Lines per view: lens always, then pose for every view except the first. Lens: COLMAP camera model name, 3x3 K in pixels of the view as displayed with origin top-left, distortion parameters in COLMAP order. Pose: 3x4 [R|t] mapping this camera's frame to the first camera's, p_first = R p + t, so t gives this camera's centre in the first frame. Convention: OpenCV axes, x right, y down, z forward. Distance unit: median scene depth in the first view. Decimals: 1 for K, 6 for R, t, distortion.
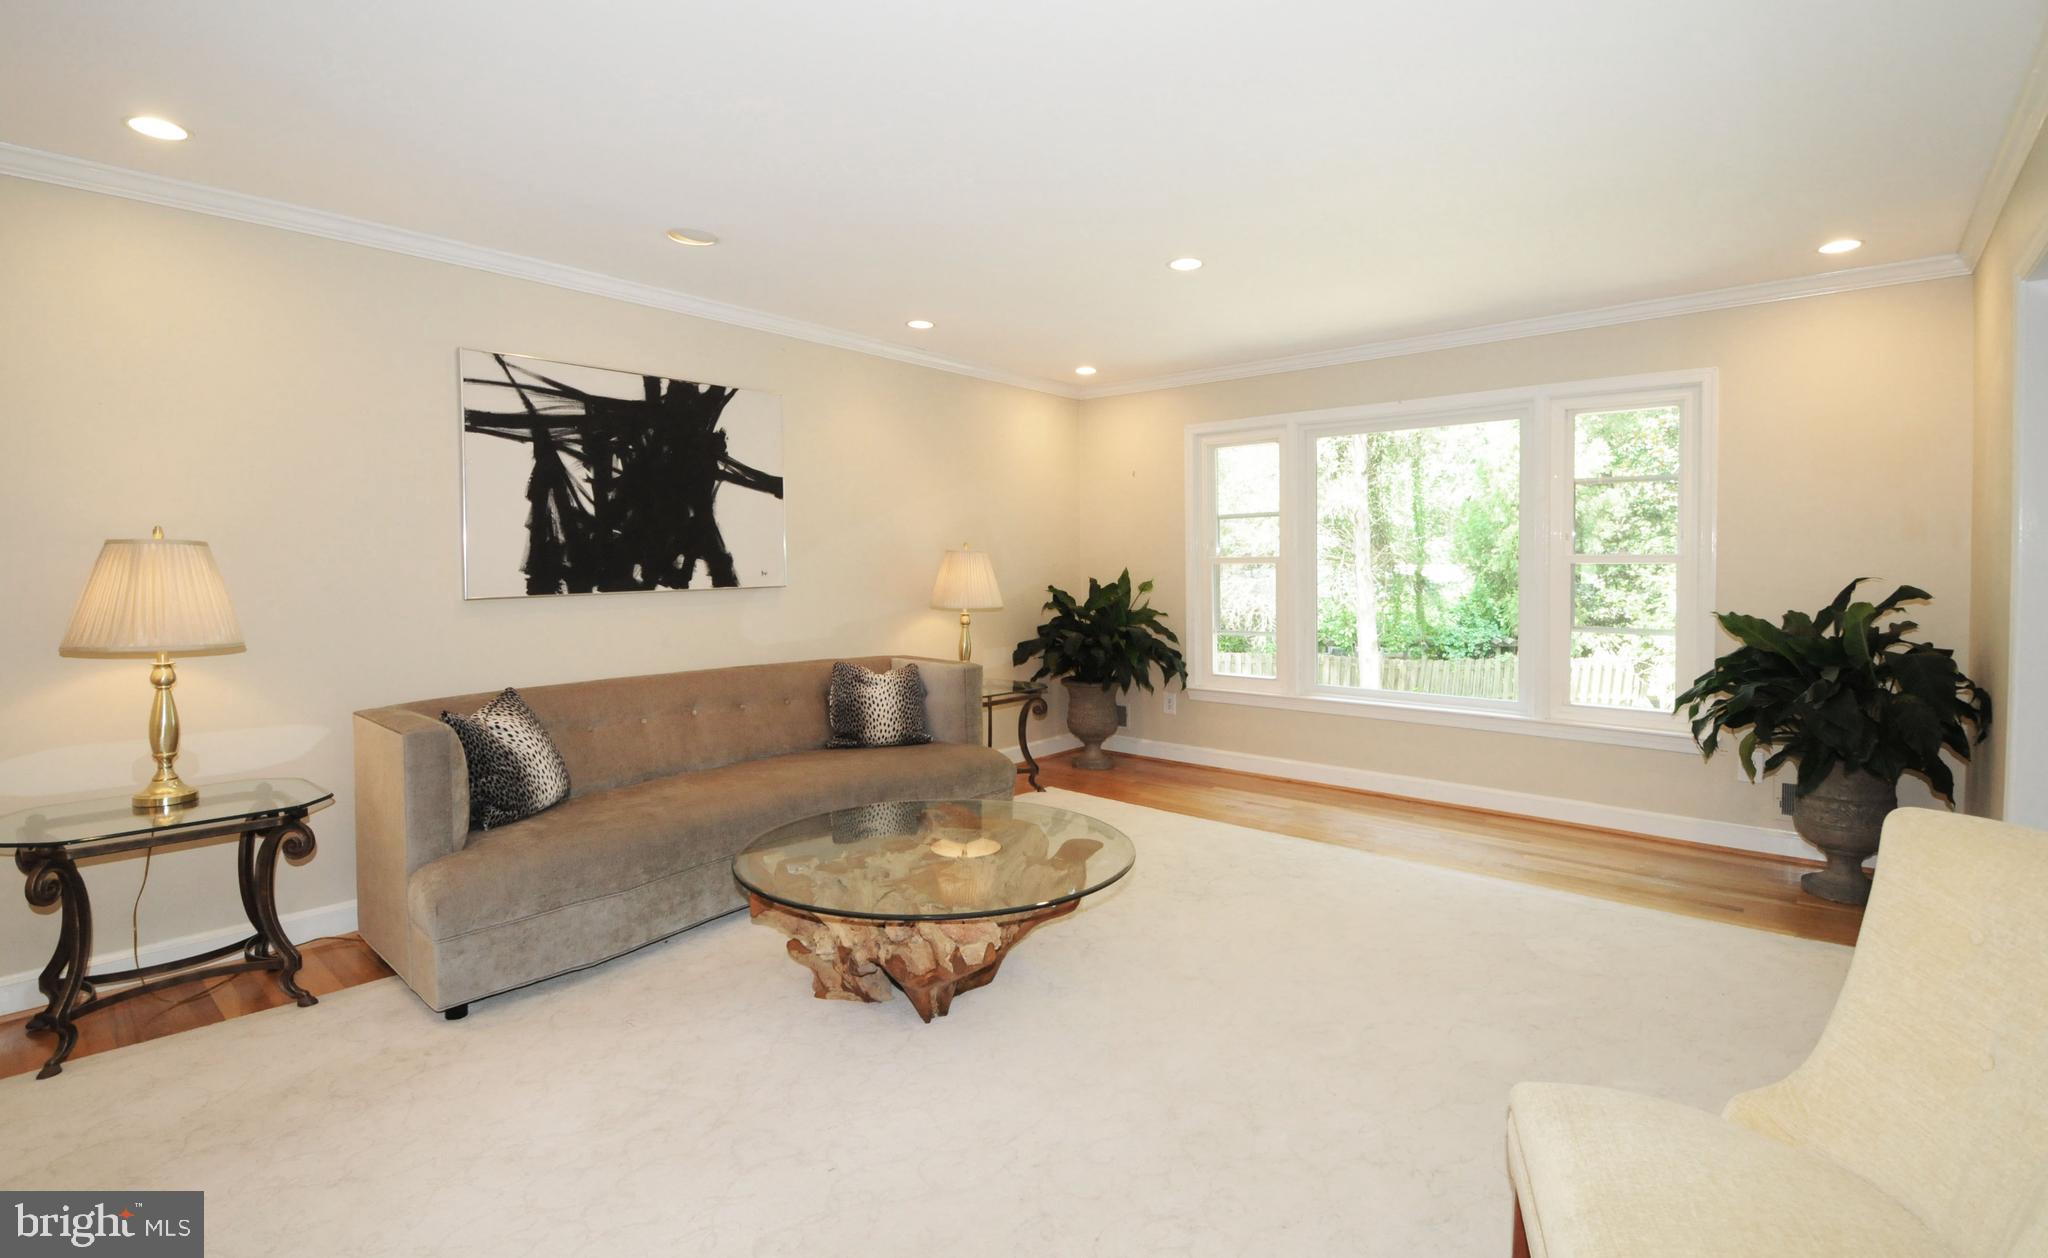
lens RADIAL K [[934.4, 0, 1021.3], [0, 934.4, 583.5], [0, 0, 1]] dist [0.001441, -0.019539]
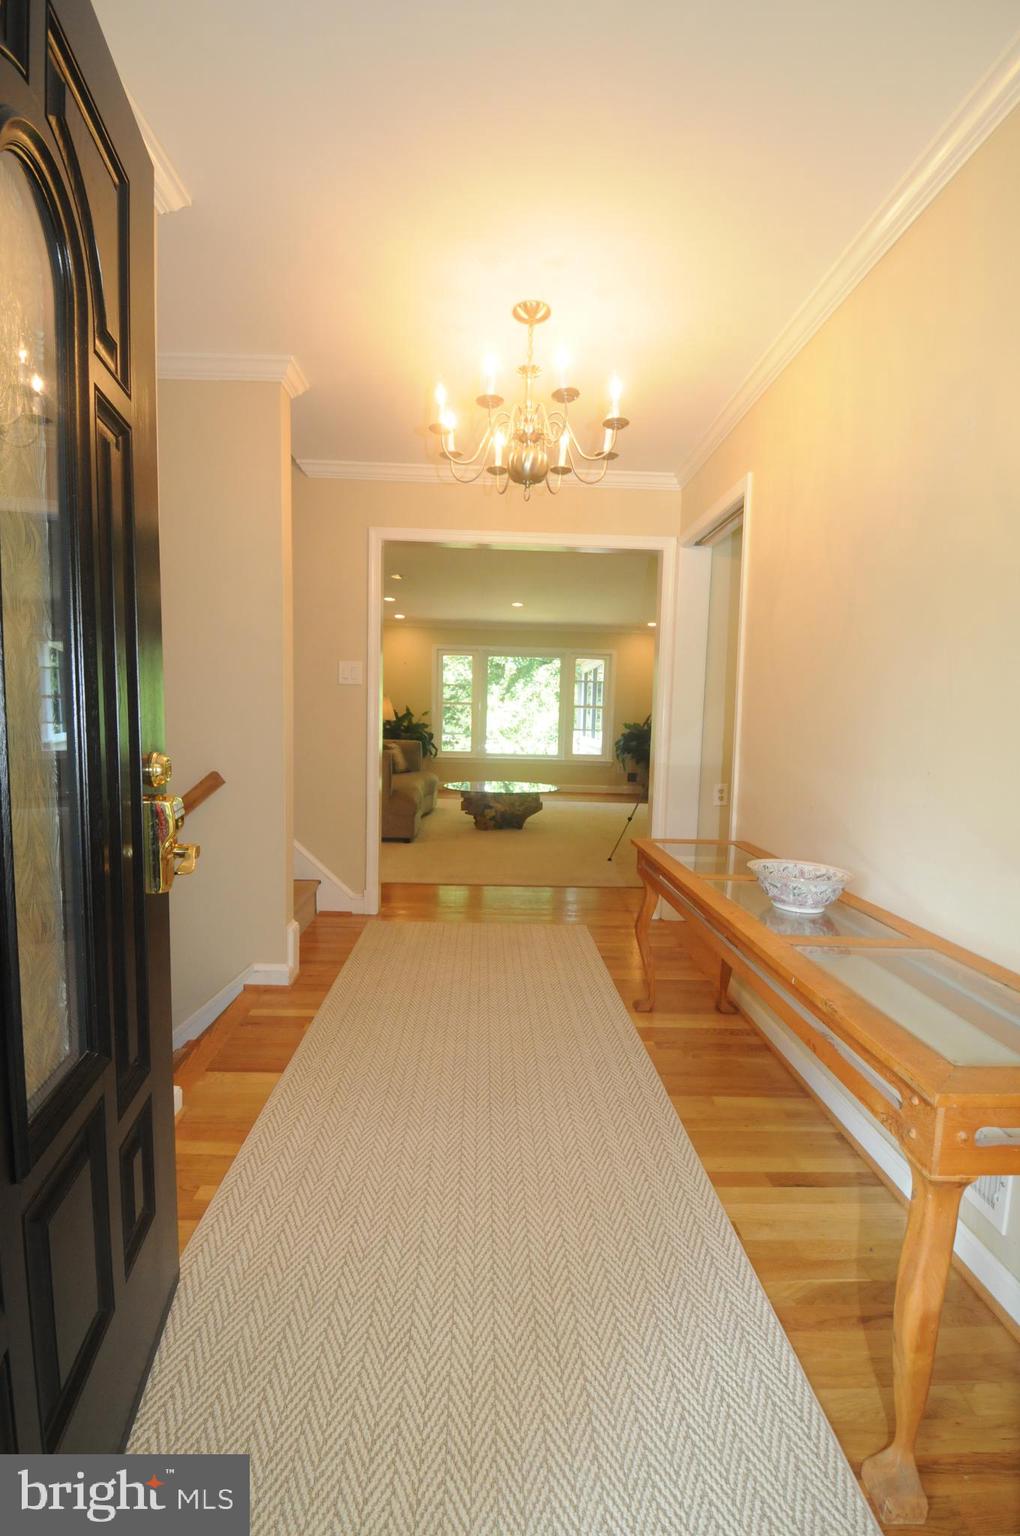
lens RADIAL K [[709.0, 0, 510.0], [0, 709.0, 768.0], [0, 0, 1]] dist [0.017870, -0.020028]
pose [[0.723666, -0.029615, 0.689515, -1.339183], [-0.012970, 0.998319, 0.056491, 0.052757], [-0.690029, -0.049824, 0.722065, -0.622916]]
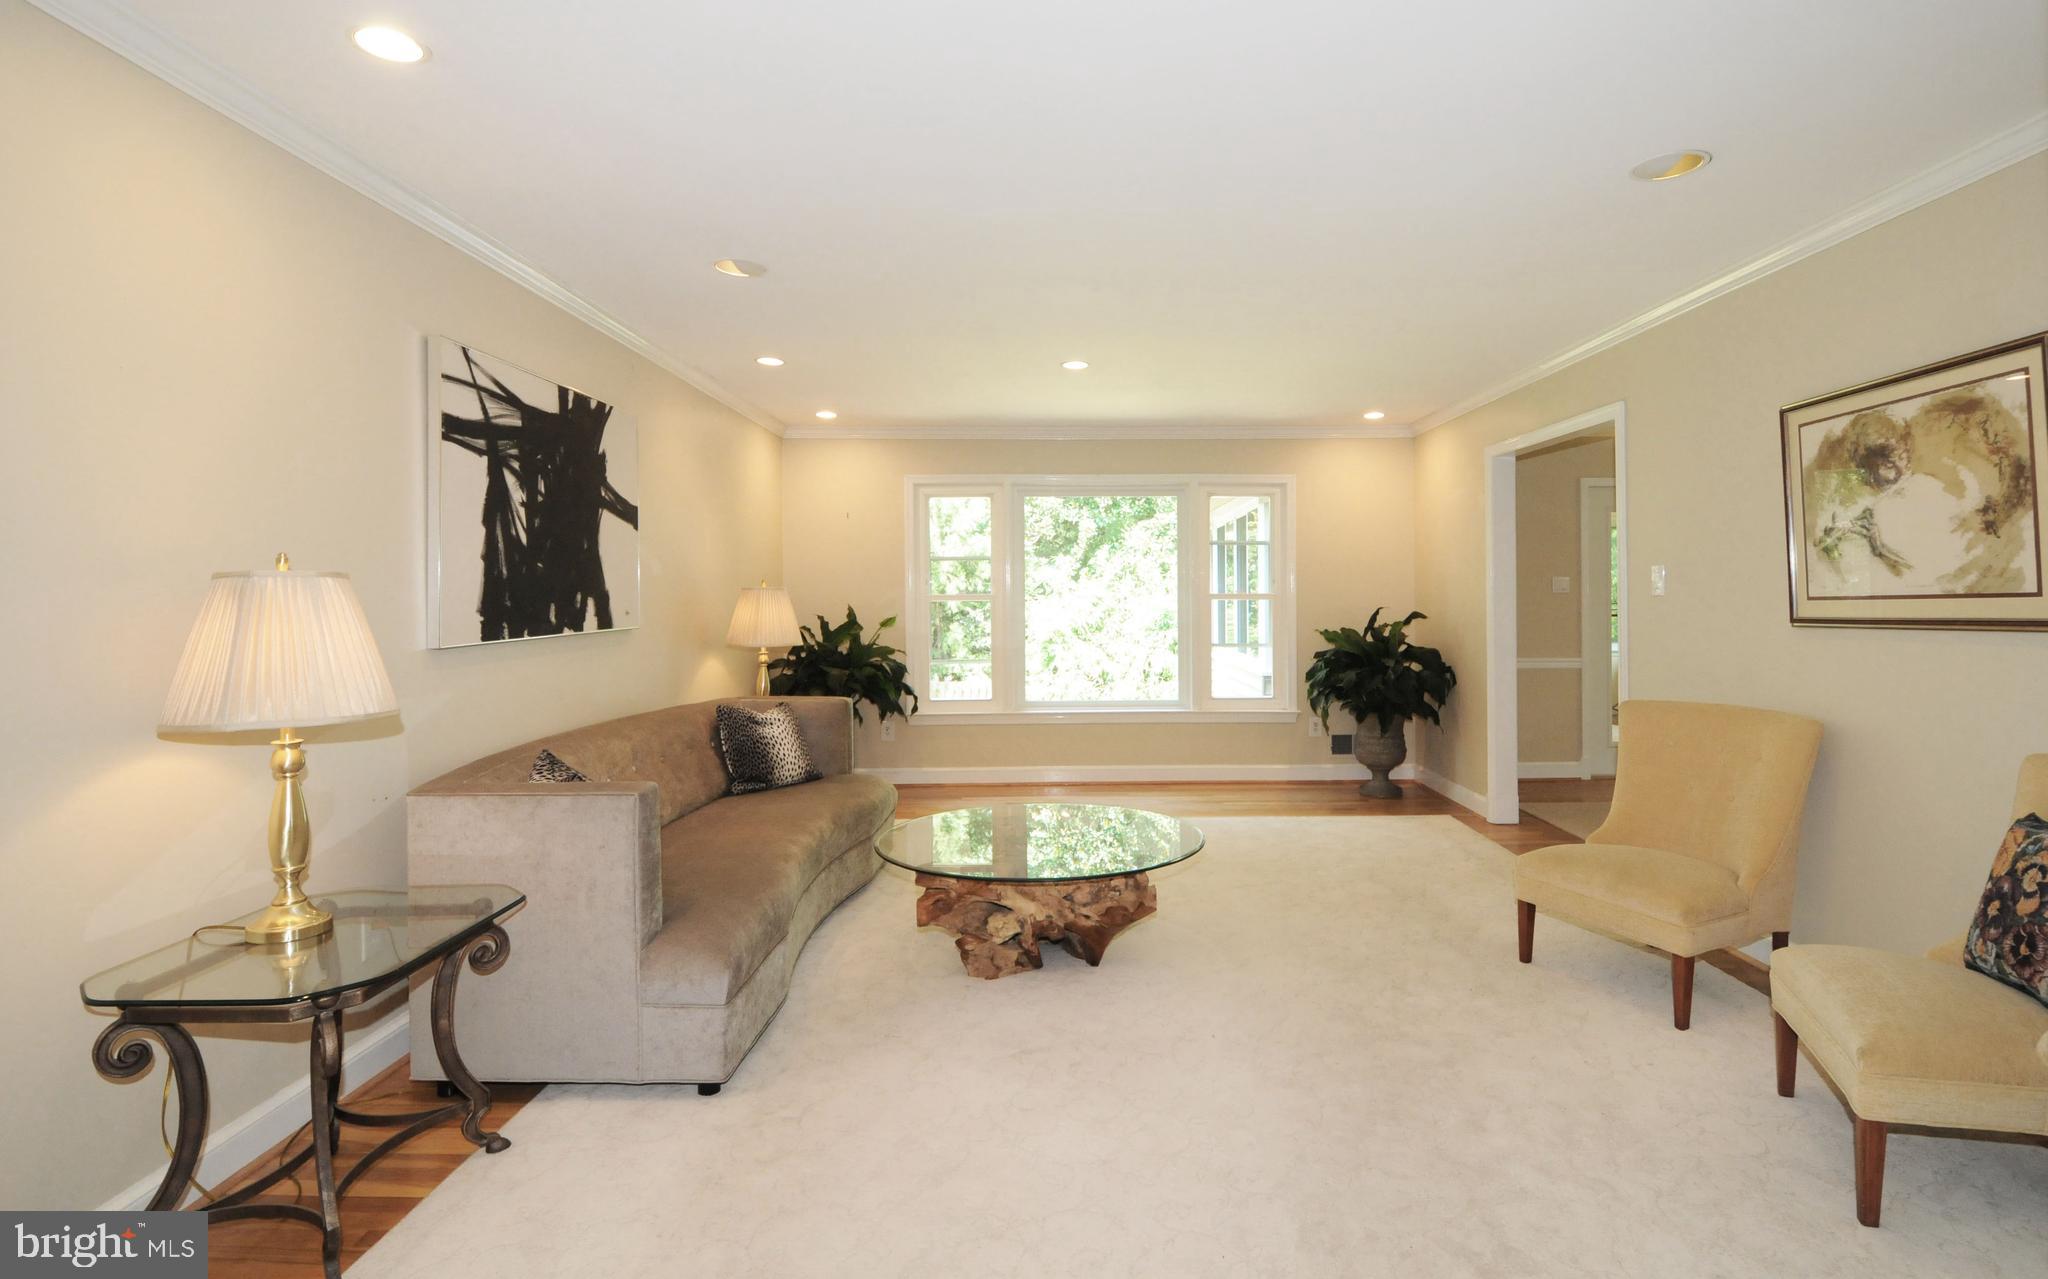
lens RADIAL K [[1004.2, 0, 1074.9], [0, 1004.2, 580.5], [0, 0, 1]] dist [0.000803, -0.021307]
pose [[0.737156, 0.009865, 0.675650, -0.694804], [0.017791, 0.999263, -0.034001, -0.001971], [-0.675488, 0.037085, 0.736438, 0.000283]]
